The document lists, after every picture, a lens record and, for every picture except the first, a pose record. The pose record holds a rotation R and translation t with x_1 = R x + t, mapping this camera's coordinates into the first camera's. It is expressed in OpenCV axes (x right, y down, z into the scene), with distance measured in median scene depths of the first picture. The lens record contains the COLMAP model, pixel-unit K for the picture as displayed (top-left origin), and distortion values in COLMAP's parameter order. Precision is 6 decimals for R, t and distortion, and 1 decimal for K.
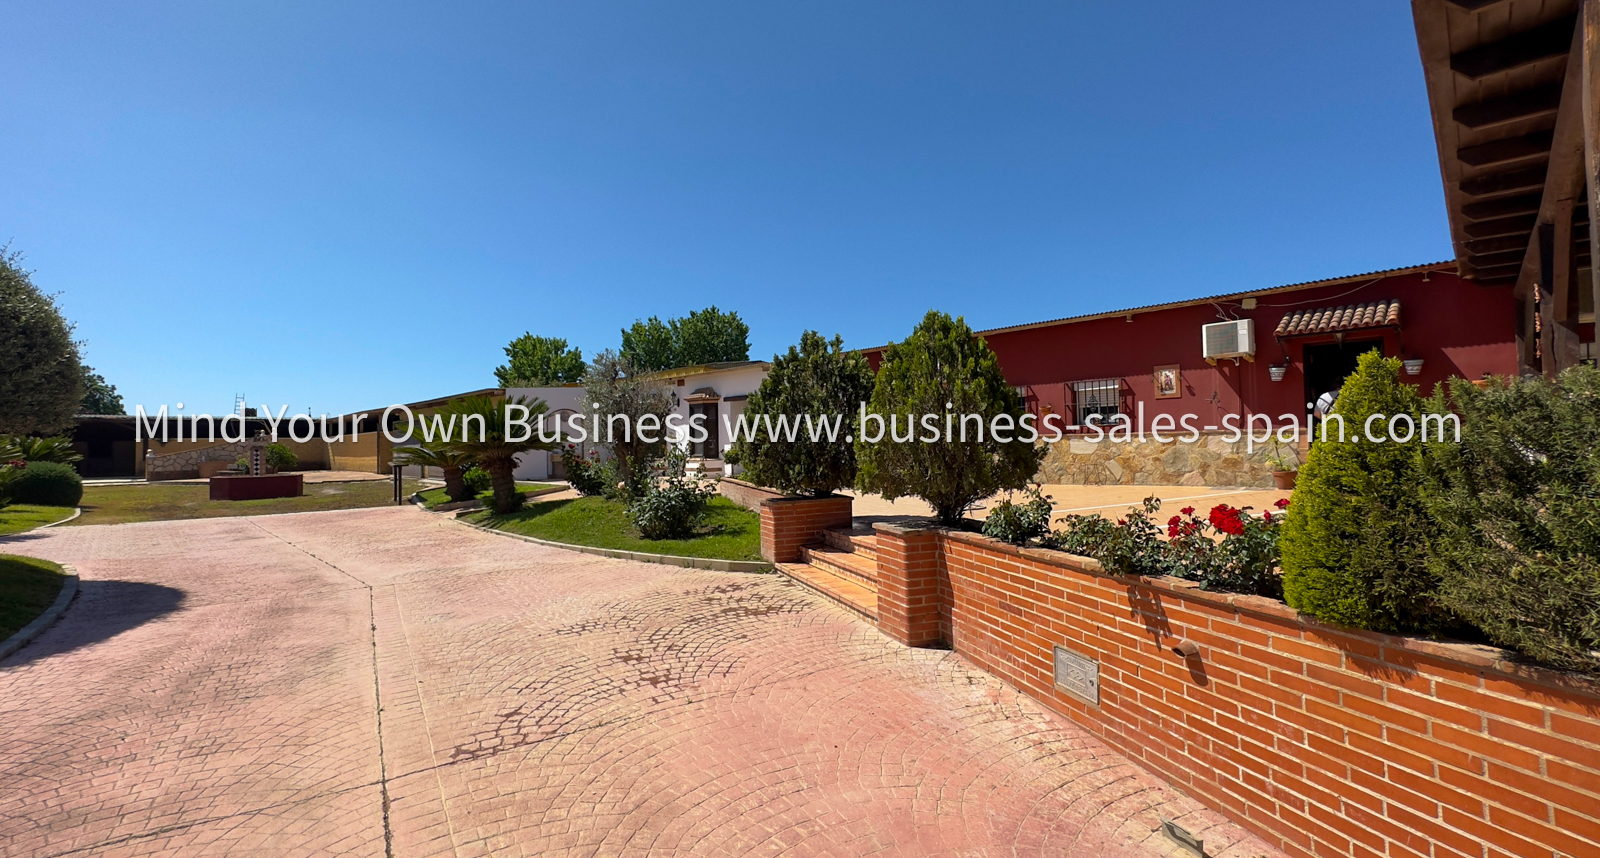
lens RADIAL K [[661.9, 0, 800.0], [0, 661.9, 429.0], [0, 0, 1]] dist [0.000062, 0.000050]
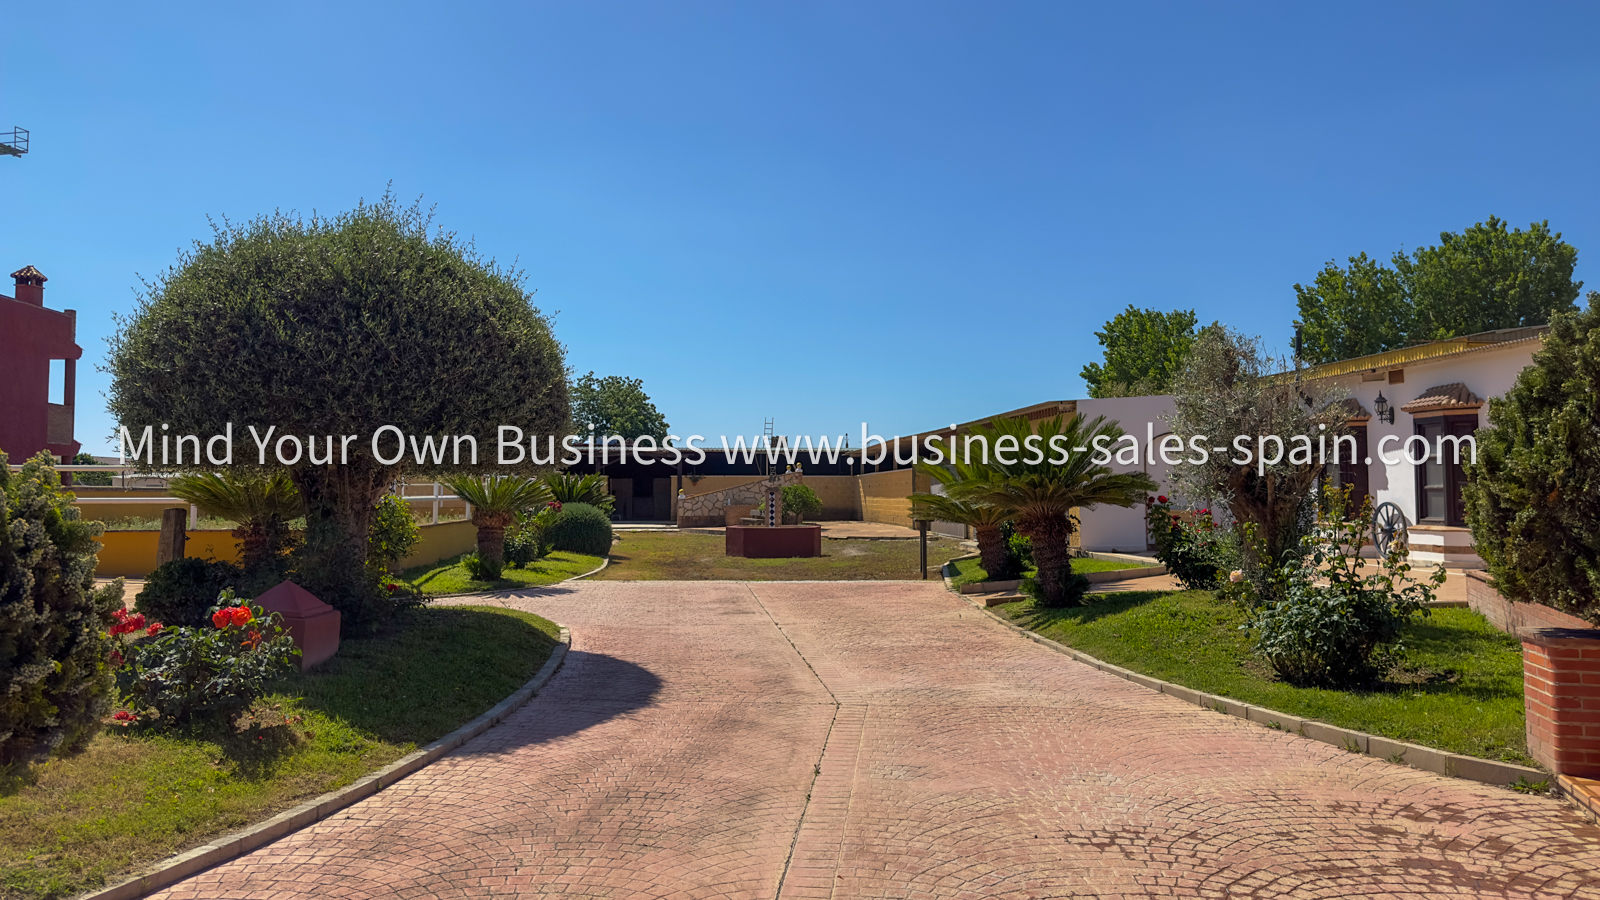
lens RADIAL K [[1116.0, 0, 800.0], [0, 1116.0, 450.0], [0, 0, 1]] dist [0.098769, -0.145740]
pose [[0.774442, -0.007659, -0.632598, 0.041698], [0.000839, 0.999938, -0.011079, -0.008534], [0.632644, 0.008049, 0.774401, 0.058297]]
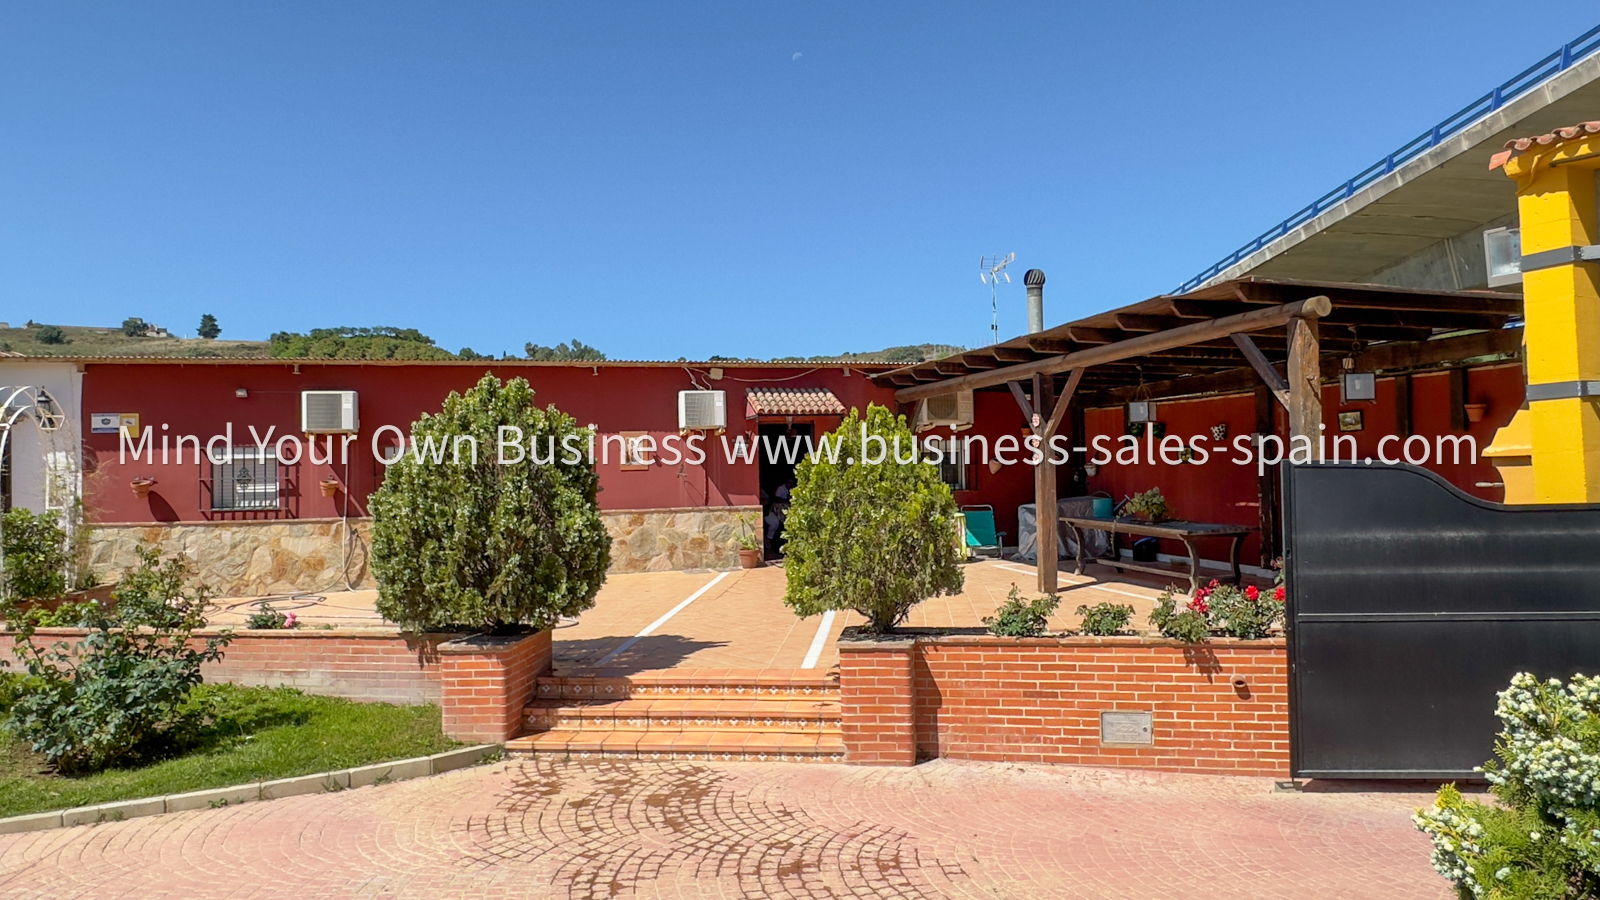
lens RADIAL K [[1019.9, 0, 800.0], [0, 1019.9, 450.0], [0, 0, 1]] dist [0.001070, -0.001090]
pose [[0.484585, 0.031852, 0.874164, -0.615788], [-0.006227, 0.999437, -0.032965, -0.037974], [-0.874722, 0.010531, 0.484511, 0.220011]]
